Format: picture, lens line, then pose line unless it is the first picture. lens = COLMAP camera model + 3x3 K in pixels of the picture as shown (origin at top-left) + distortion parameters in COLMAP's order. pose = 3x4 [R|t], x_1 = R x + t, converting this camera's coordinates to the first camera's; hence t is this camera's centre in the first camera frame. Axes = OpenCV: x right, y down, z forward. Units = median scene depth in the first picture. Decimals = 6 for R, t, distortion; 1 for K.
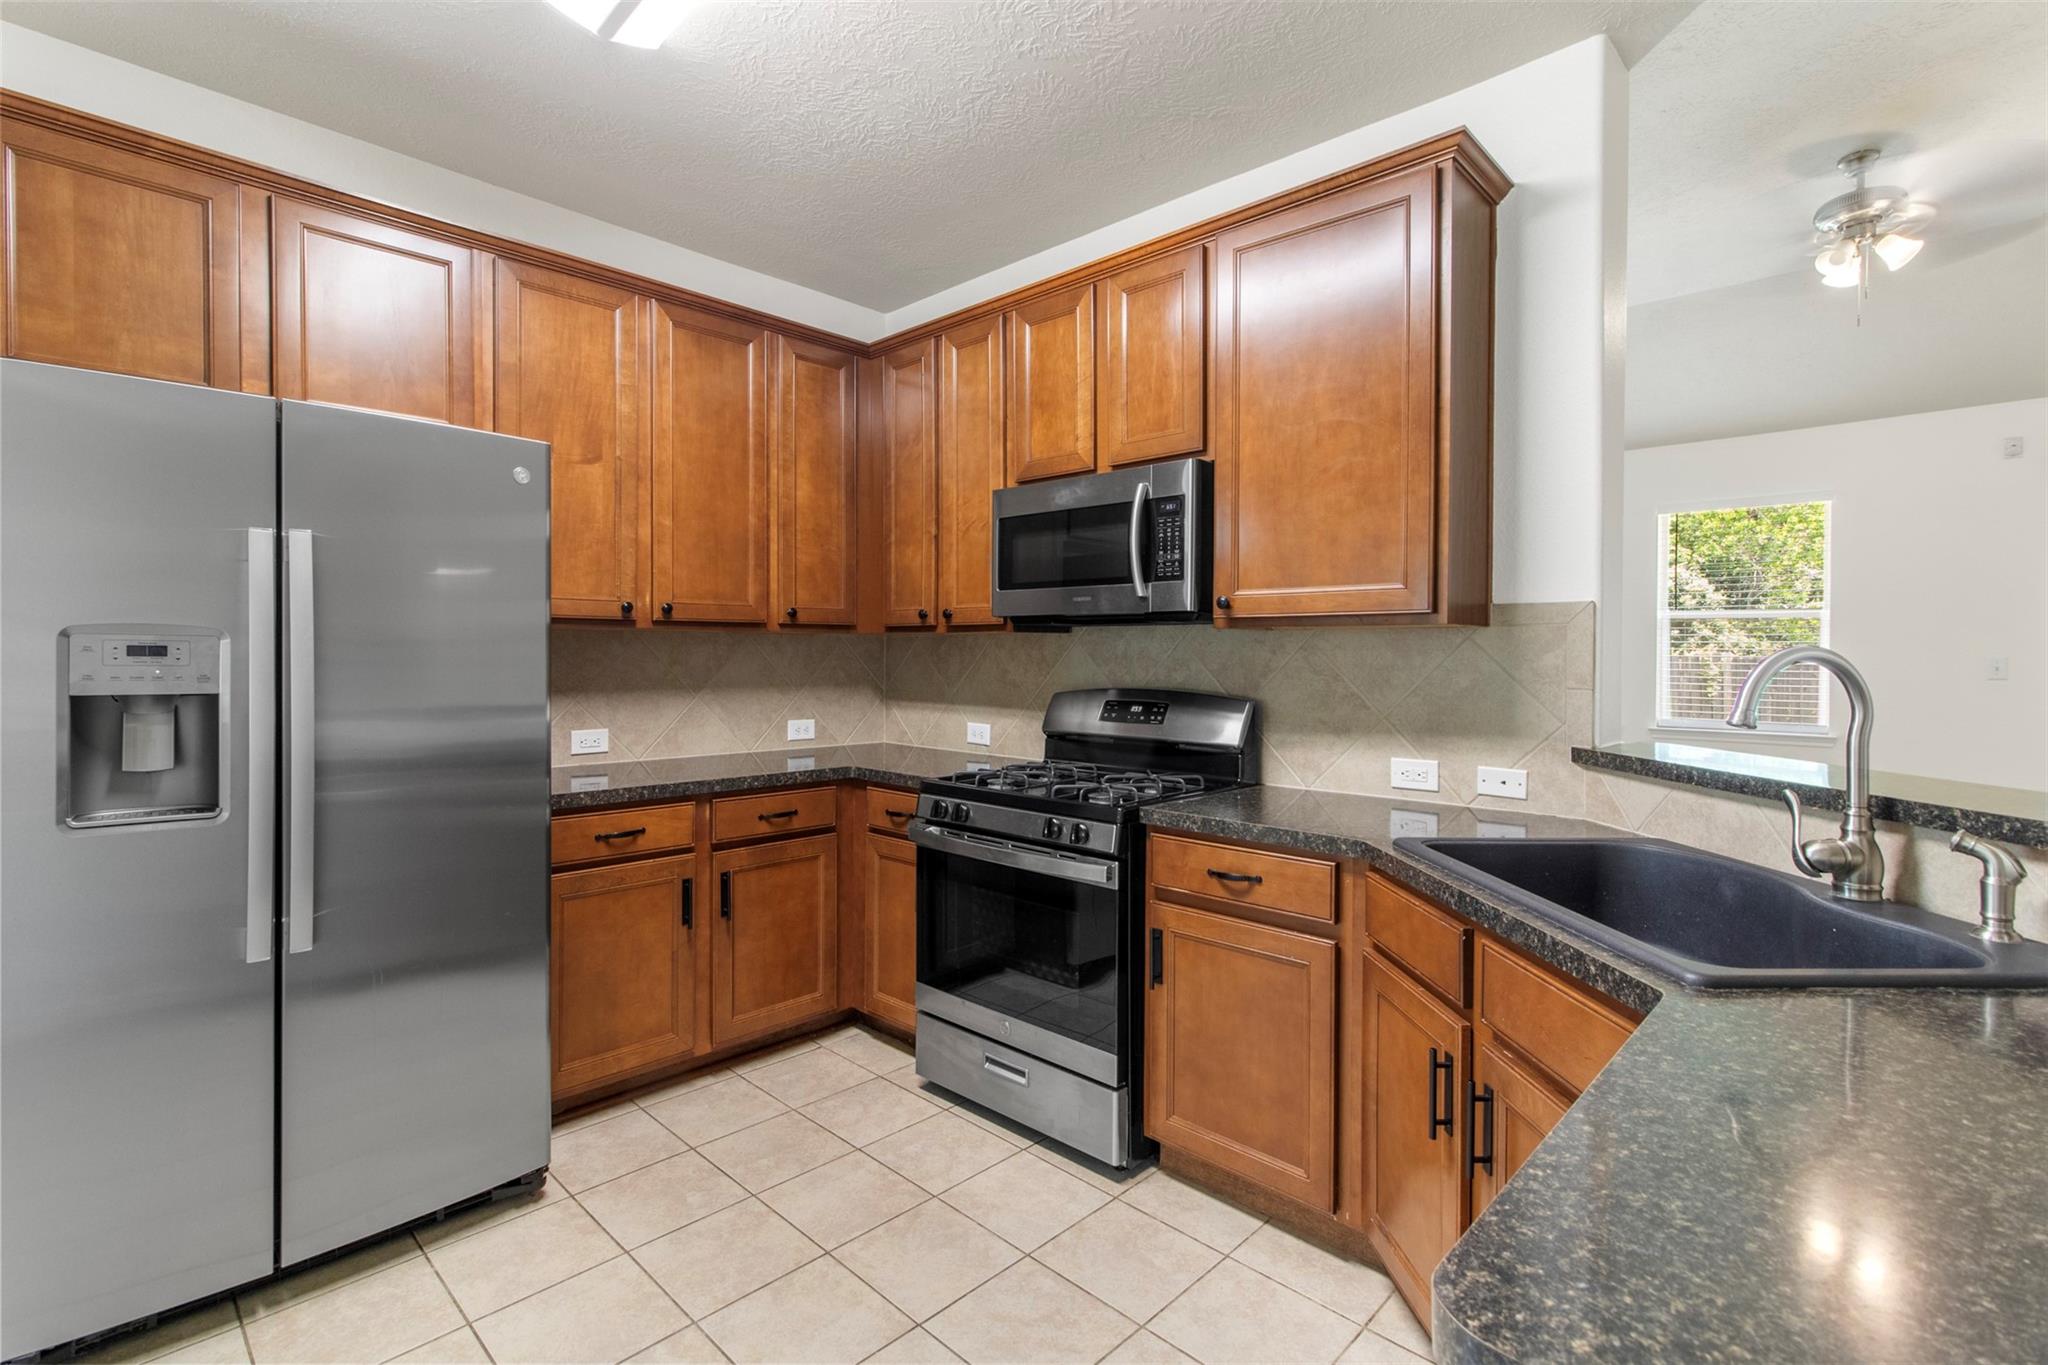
lens RADIAL K [[947.0, 0, 1012.4], [0, 947.0, 660.8], [0, 0, 1]] dist [-0.000195, -0.000200]
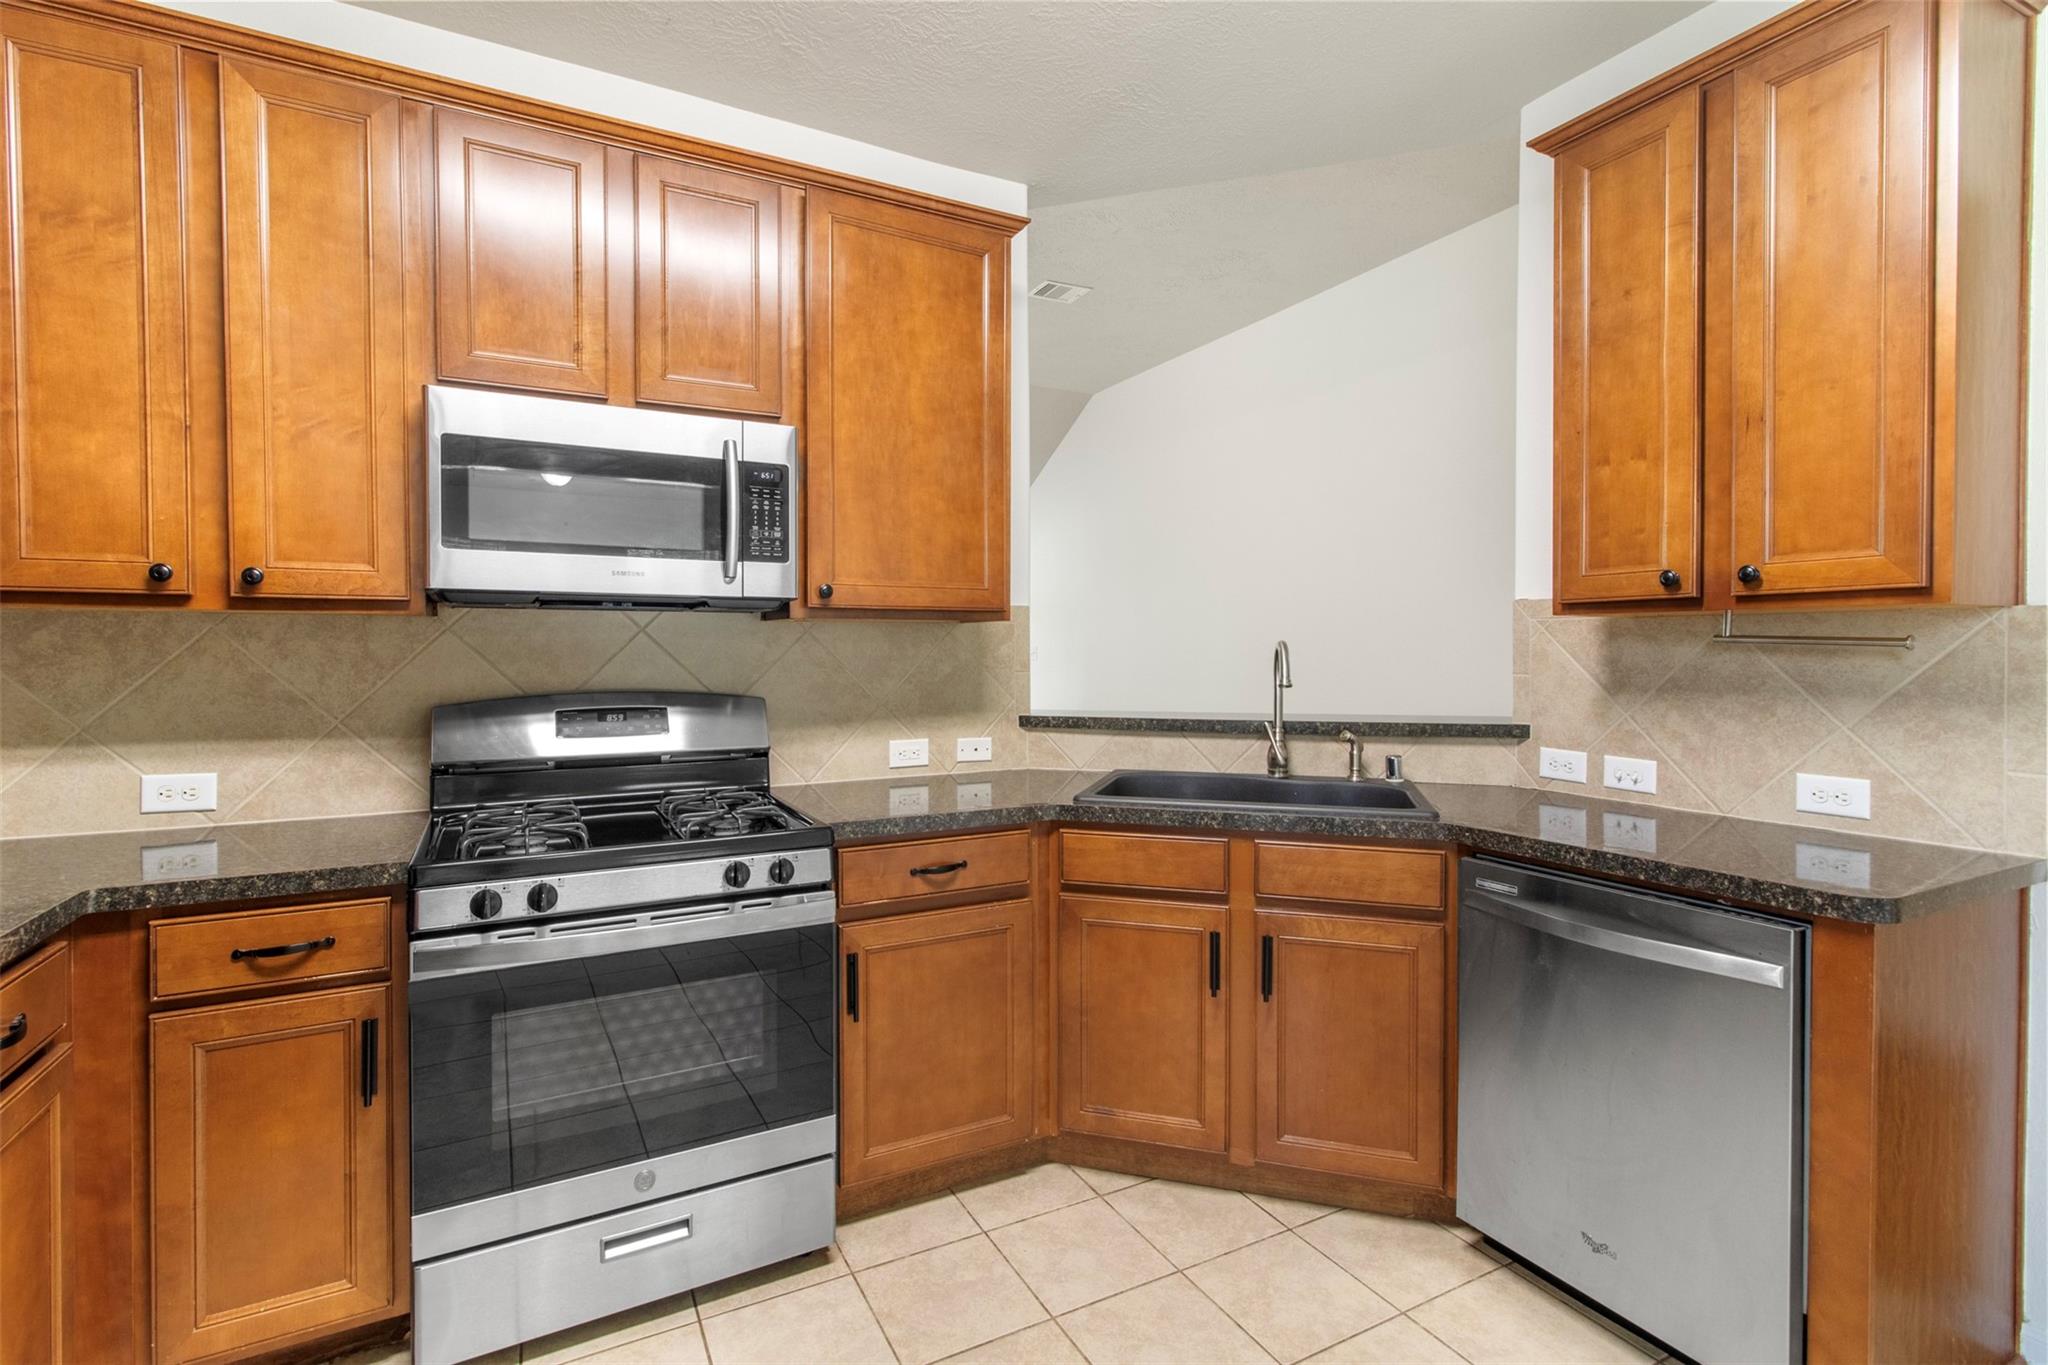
lens RADIAL K [[947.0, 0, 1012.4], [0, 947.0, 660.8], [0, 0, 1]] dist [-0.000195, -0.000200]
pose [[0.309341, -0.019021, 0.950761, -0.623832], [0.009468, 0.999812, 0.016922, -0.007542], [-0.950904, 0.003767, 0.309463, 0.556353]]
